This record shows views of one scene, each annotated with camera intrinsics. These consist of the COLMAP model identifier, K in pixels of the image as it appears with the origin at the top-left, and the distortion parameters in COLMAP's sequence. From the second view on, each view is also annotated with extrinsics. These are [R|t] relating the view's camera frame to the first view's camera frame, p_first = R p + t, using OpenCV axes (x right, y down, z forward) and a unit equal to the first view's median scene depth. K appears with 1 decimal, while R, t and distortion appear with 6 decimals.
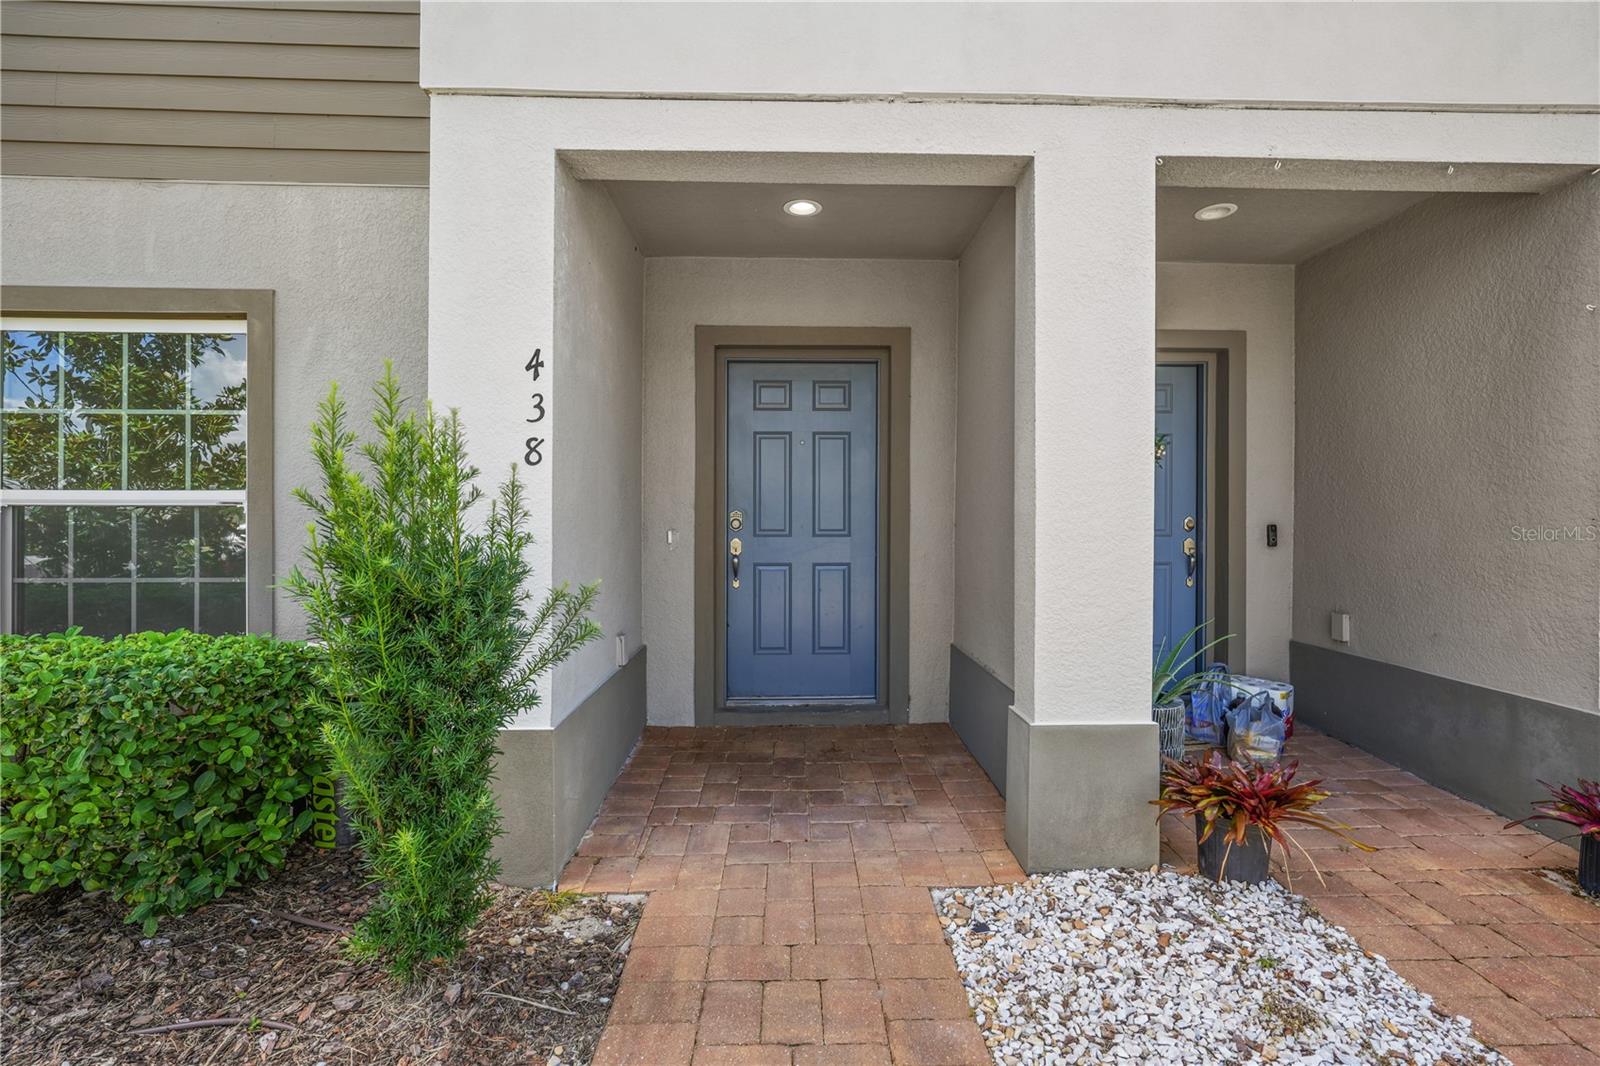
lens RADIAL K [[725.3, 0, 799.0], [0, 725.3, 526.6], [0, 0, 1]] dist [0.002197, -0.000316]
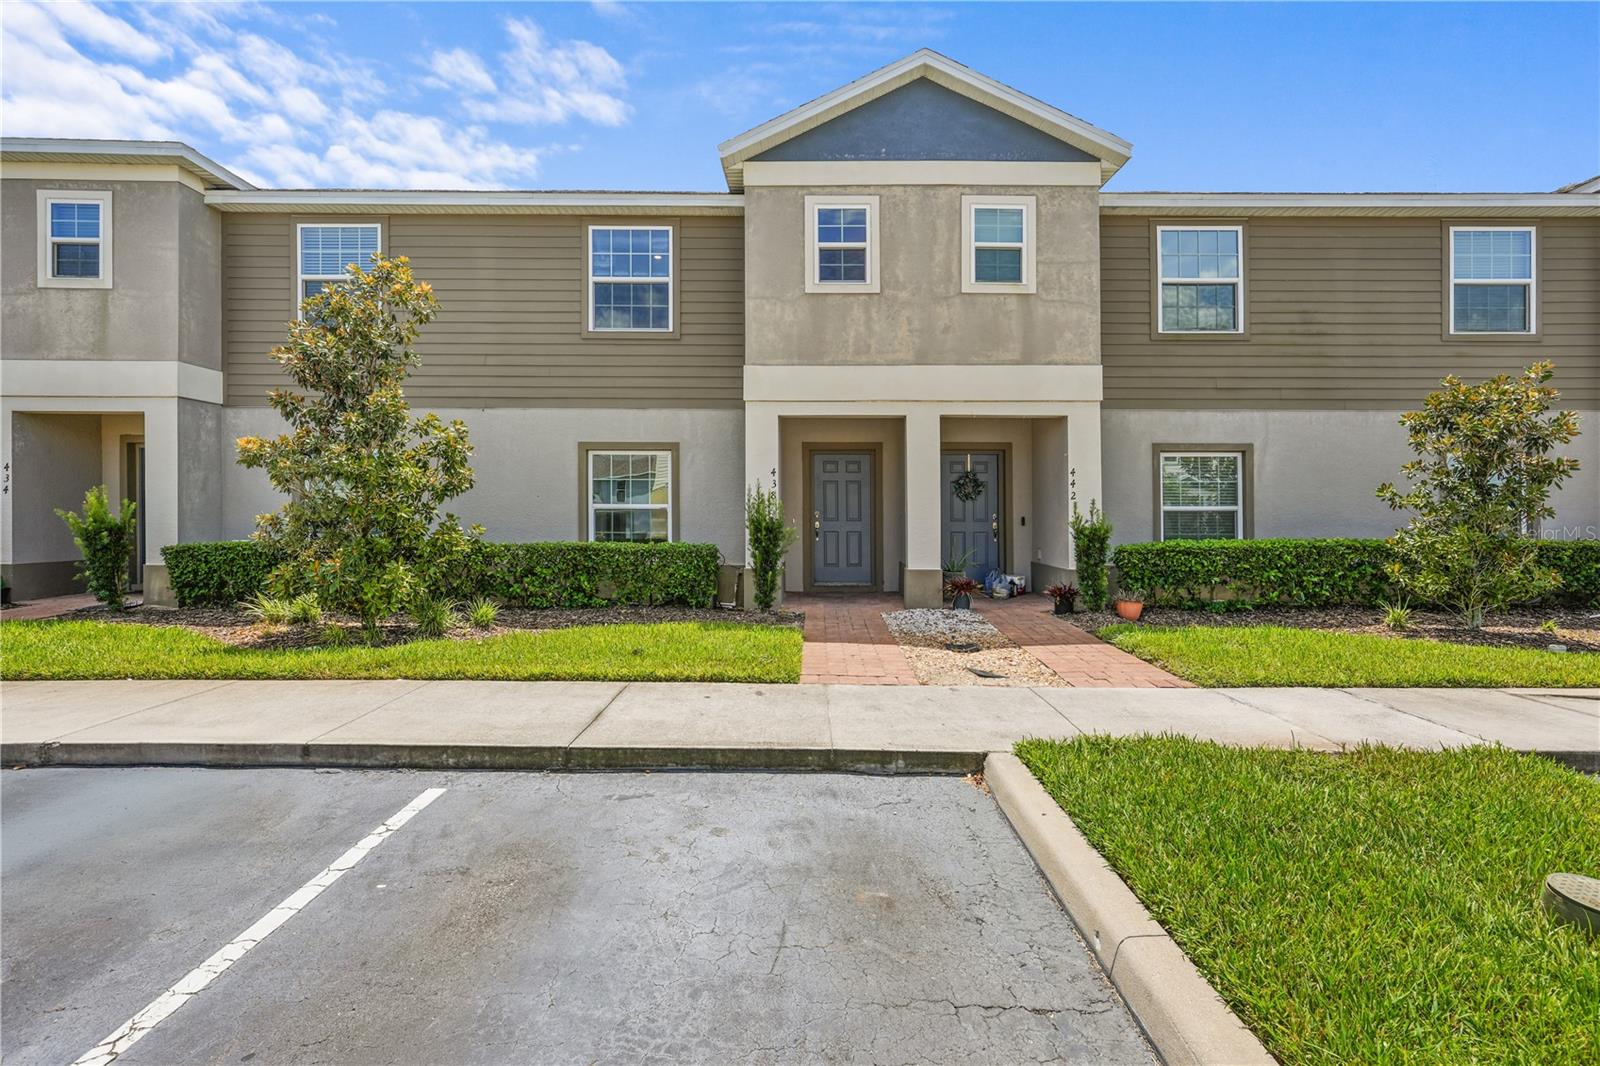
lens RADIAL K [[725.3, 0, 806.5], [0, 725.3, 525.6], [0, 0, 1]] dist [0.002197, -0.000316]
pose [[0.999442, 0.002907, -0.033273, -0.037074], [-0.003109, 0.999977, -0.006028, 0.046533], [0.033254, 0.006128, 0.999428, -1.640732]]
